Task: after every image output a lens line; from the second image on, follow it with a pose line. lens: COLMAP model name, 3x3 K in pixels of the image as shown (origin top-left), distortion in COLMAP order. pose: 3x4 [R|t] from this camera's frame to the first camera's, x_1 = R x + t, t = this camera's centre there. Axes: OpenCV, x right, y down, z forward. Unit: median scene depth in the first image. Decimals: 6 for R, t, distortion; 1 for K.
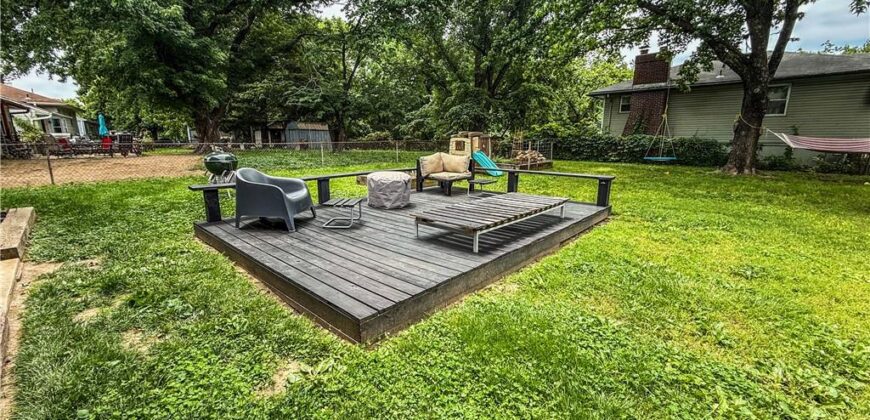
lens RADIAL K [[346.7, 0, 435.0], [0, 346.7, 210.0], [0, 0, 1]] dist [-0.000902, 0.000000]
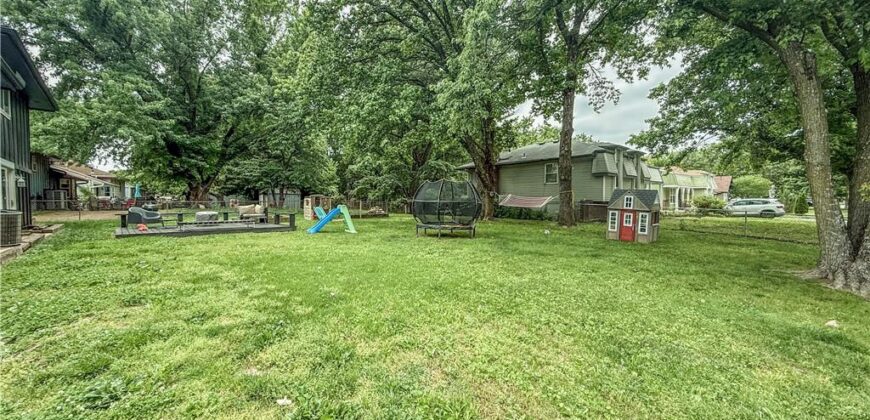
lens RADIAL K [[346.7, 0, 435.0], [0, 346.7, 210.0], [0, 0, 1]] dist [-0.000902, 0.000000]
pose [[0.996285, 0.000902, -0.086115, 0.467821], [-0.016377, 0.983682, -0.179167, 0.080679], [0.084549, 0.179912, 0.980042, -0.334012]]
